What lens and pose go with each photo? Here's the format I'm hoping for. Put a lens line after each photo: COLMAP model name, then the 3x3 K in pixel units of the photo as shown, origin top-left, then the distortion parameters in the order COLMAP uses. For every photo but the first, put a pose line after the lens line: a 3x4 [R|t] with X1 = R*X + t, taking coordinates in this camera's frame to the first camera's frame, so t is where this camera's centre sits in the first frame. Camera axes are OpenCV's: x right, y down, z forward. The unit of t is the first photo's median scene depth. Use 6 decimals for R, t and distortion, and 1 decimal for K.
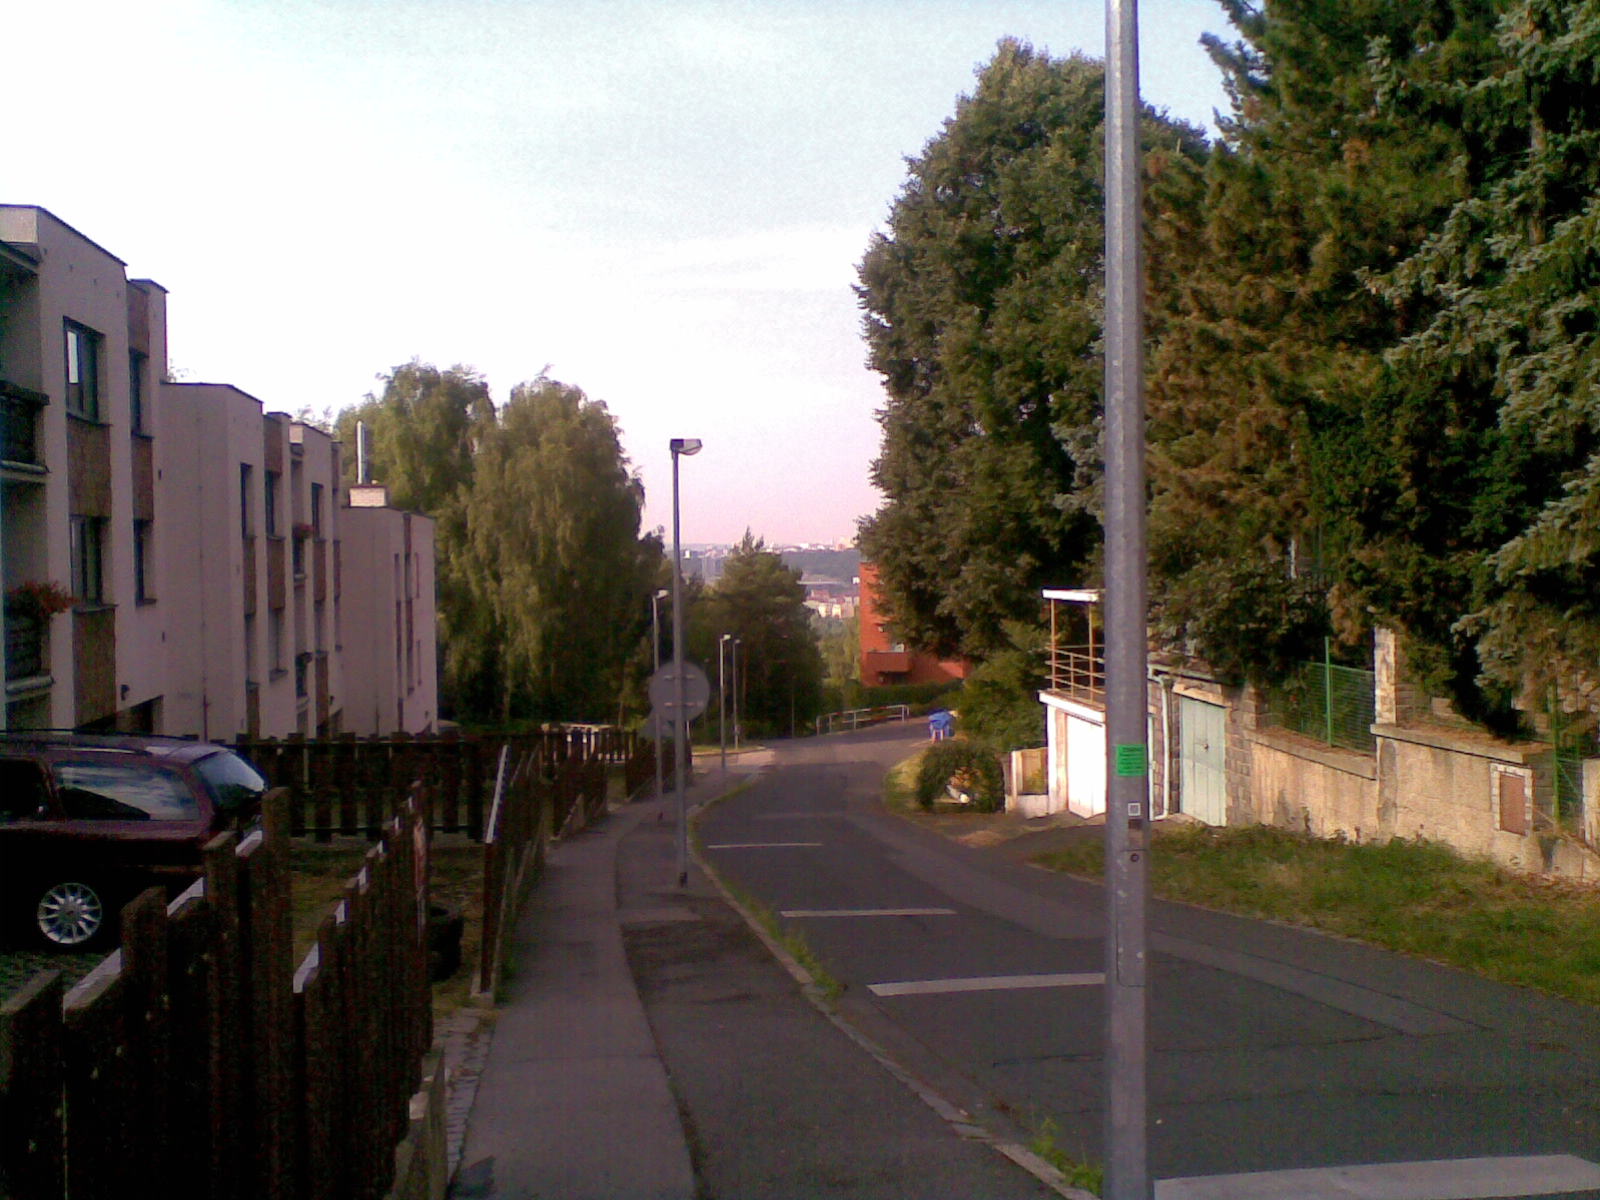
lens RADIAL K [[1694.4, 0, 799.5], [0, 1694.4, 624.6], [0, 0, 1]] dist [0.115244, -0.438943]
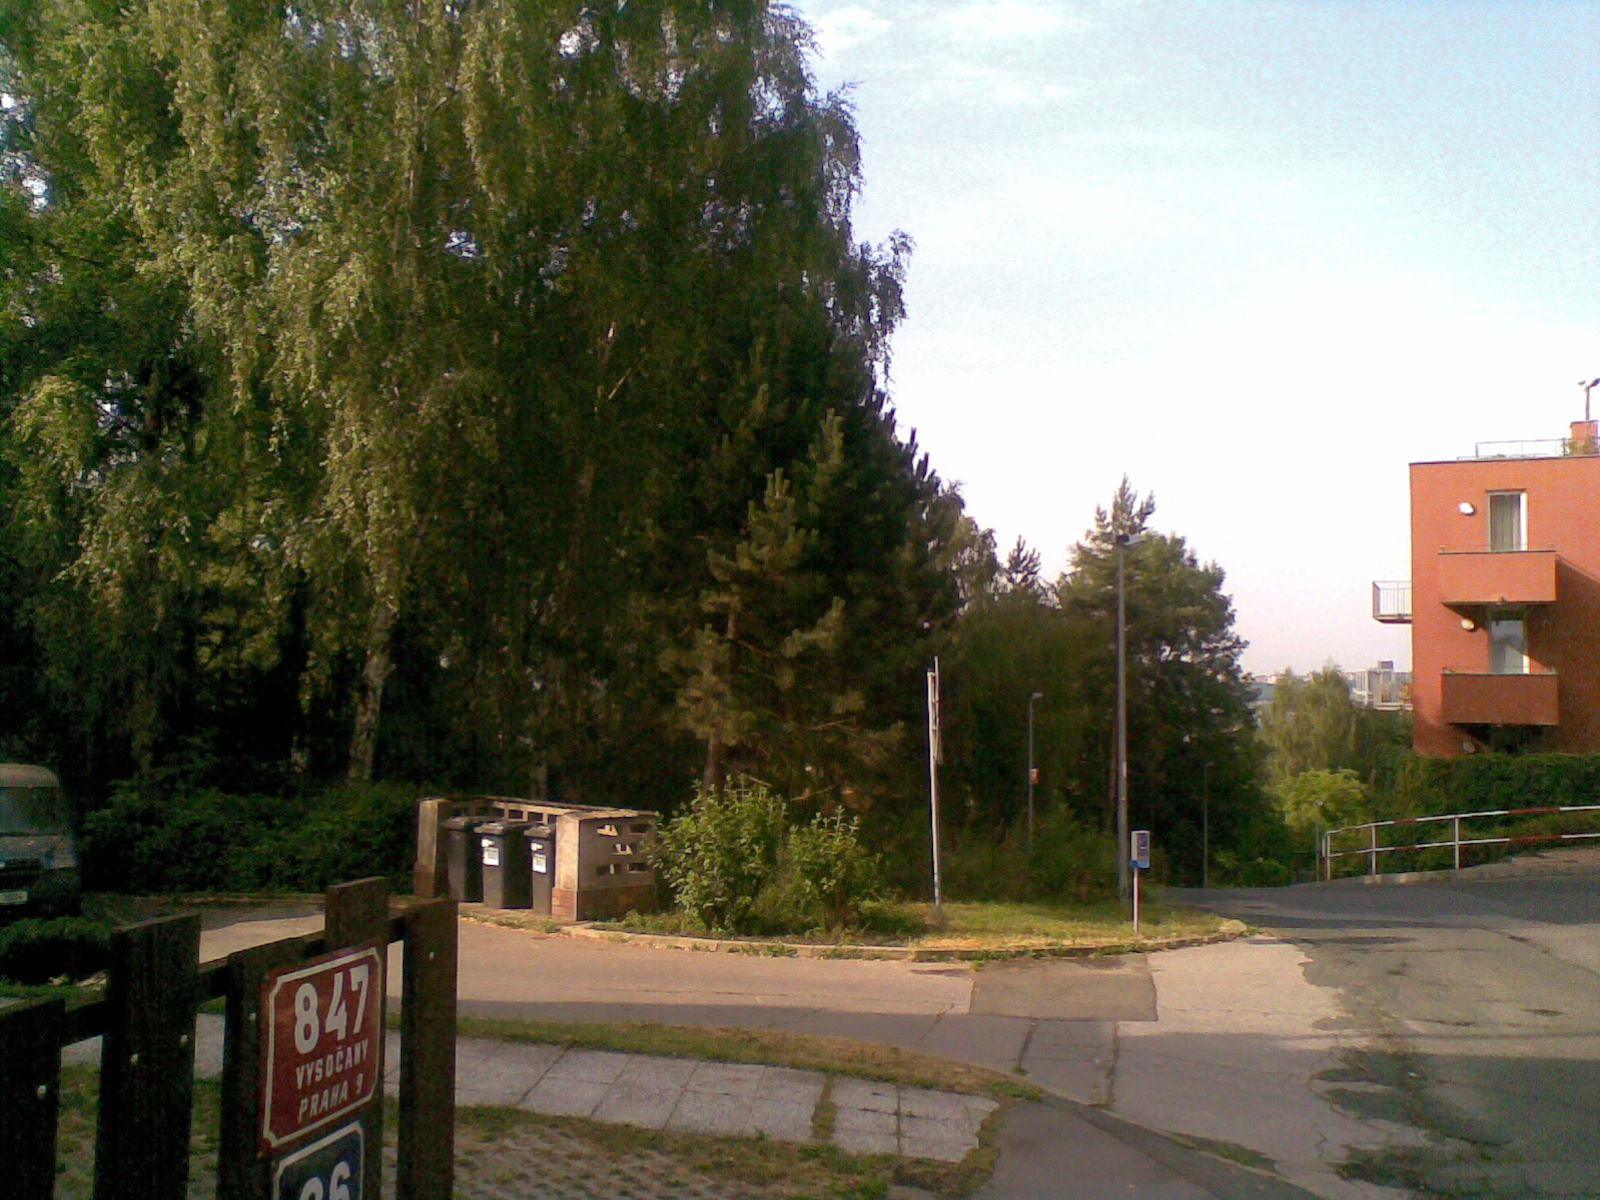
lens RADIAL K [[1694.4, 0, 799.5], [0, 1694.4, 624.6], [0, 0, 1]] dist [0.115244, -0.438943]
pose [[0.979377, 0.013881, -0.201564, -0.031976], [-0.028974, 0.996975, -0.072121, 0.043713], [0.199953, 0.076474, 0.976816, 0.668272]]
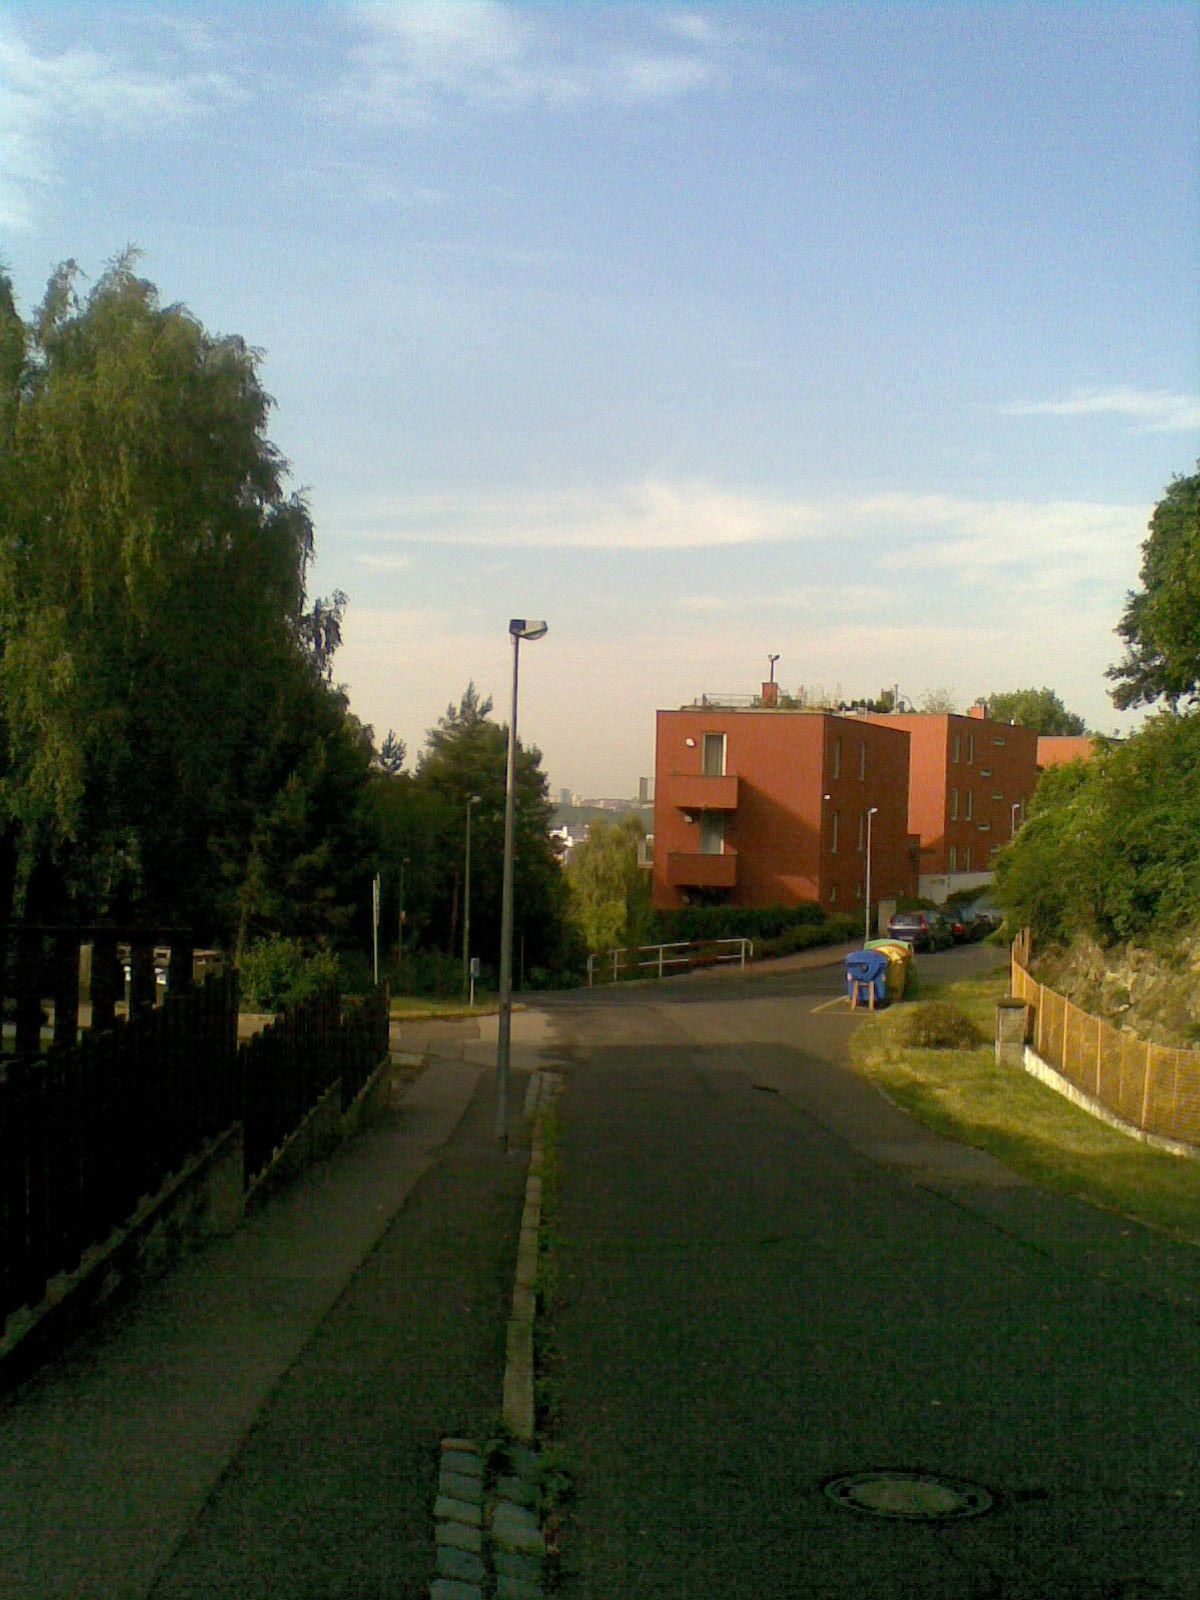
lens RADIAL K [[1694.4, 0, 600.0], [0, 1694.4, 800.0], [0, 0, 1]] dist [0.115244, -0.438943]
pose [[0.996971, 0.040383, 0.066475, -0.031509], [-0.037253, 0.998168, -0.047667, 0.031534], [-0.068278, 0.045047, 0.996649, 0.445927]]
